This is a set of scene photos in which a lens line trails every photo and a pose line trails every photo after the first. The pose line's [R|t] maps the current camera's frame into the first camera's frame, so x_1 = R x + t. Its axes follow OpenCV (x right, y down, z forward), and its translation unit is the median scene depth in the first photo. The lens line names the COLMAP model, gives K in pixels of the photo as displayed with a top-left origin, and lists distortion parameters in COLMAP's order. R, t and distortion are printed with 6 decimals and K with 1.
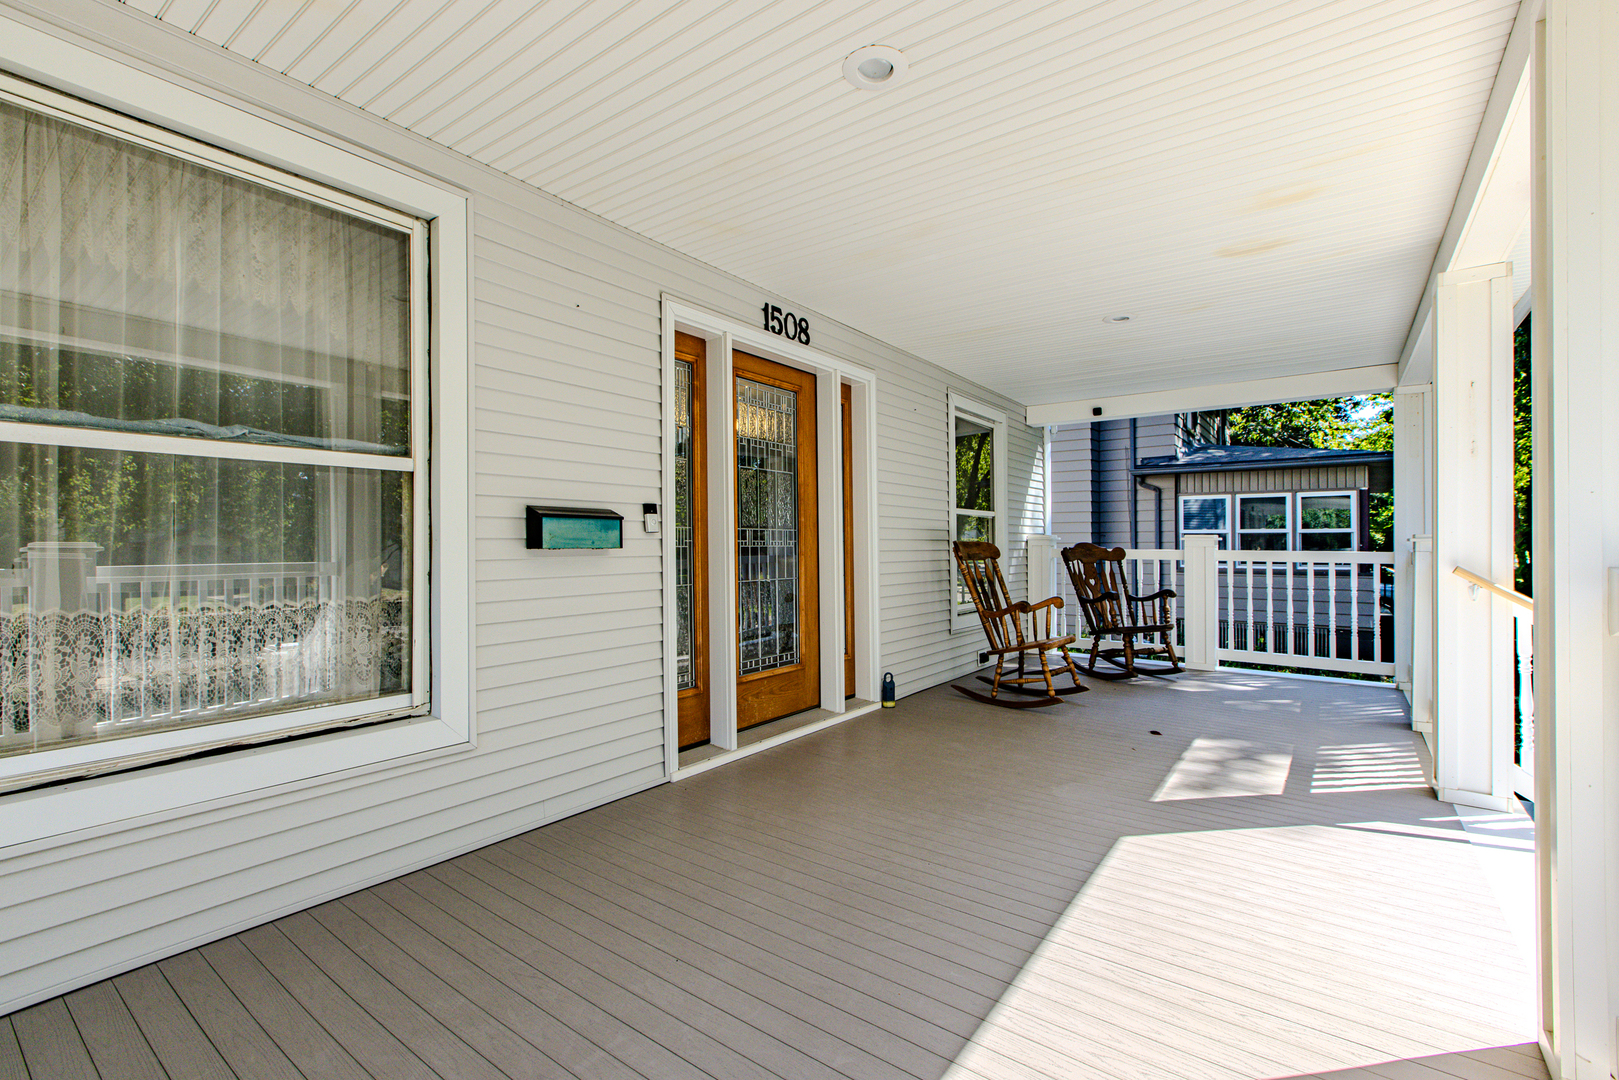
lens RADIAL K [[729.5, 0, 816.2], [0, 729.5, 539.5], [0, 0, 1]] dist [-0.001330, -0.000811]
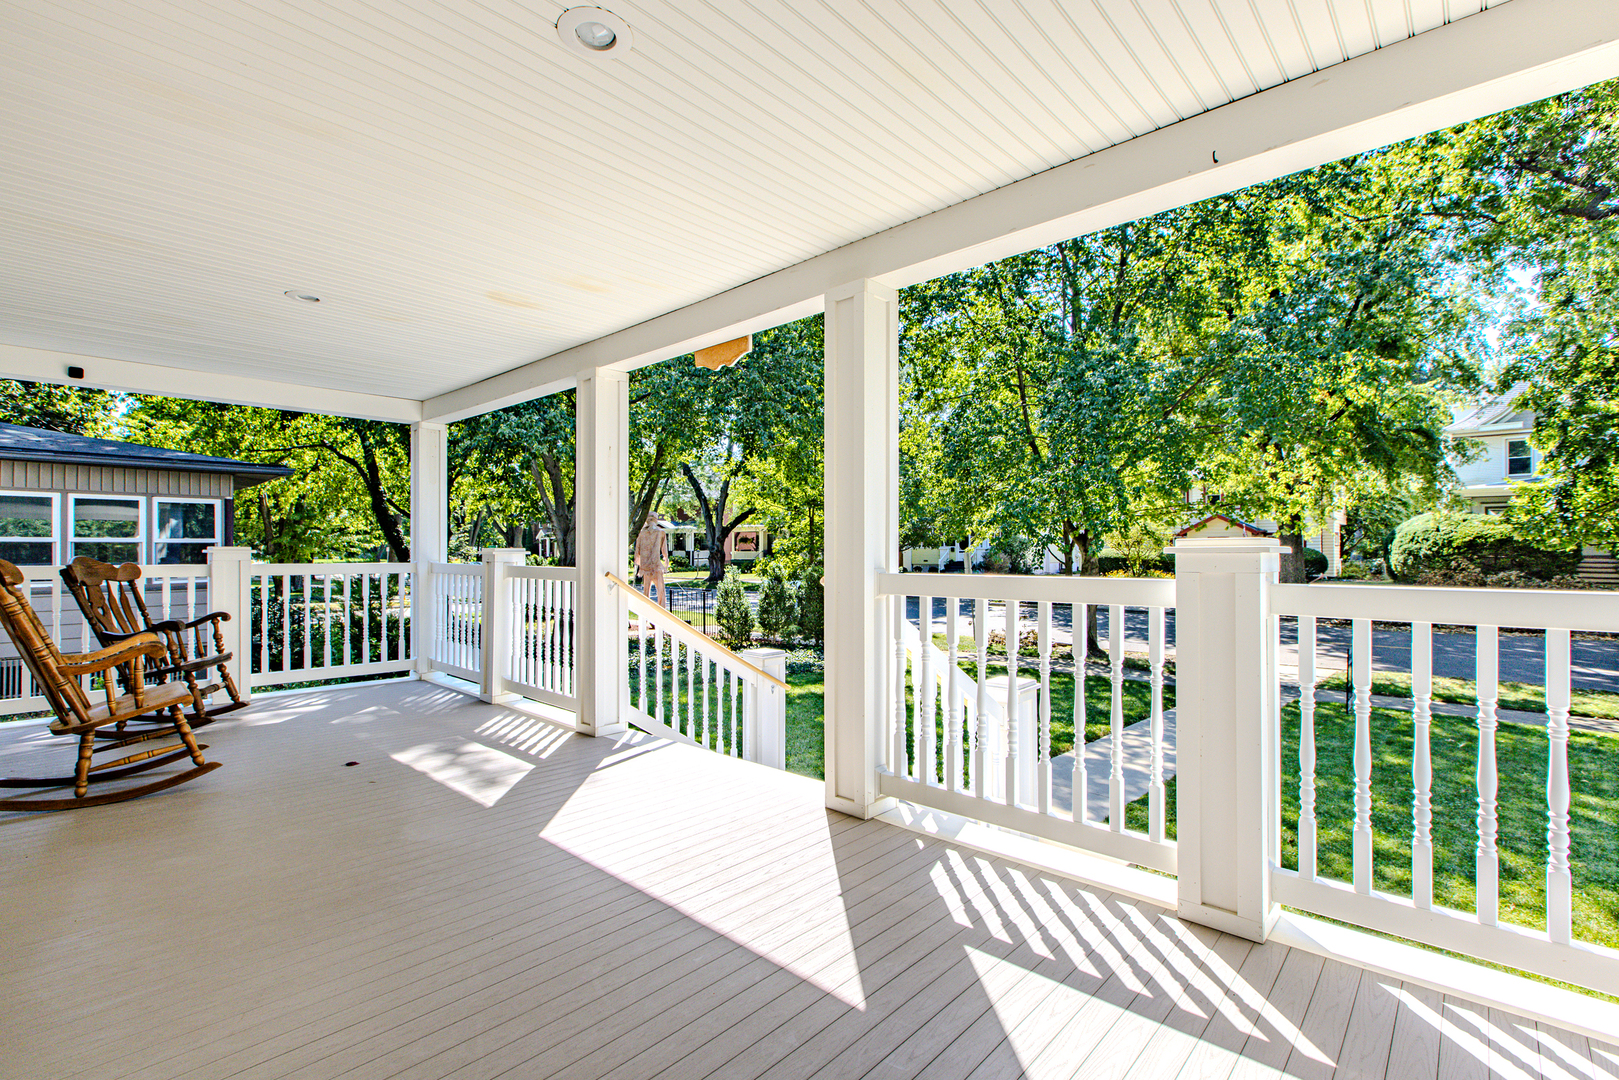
lens RADIAL K [[729.5, 0, 819.8], [0, 729.5, 543.9], [0, 0, 1]] dist [-0.001330, -0.000811]
pose [[0.090284, 0.010266, 0.995863, -0.484967], [-0.002922, 0.999945, -0.010043, -0.005168], [-0.995912, -0.002004, 0.090309, 0.399702]]
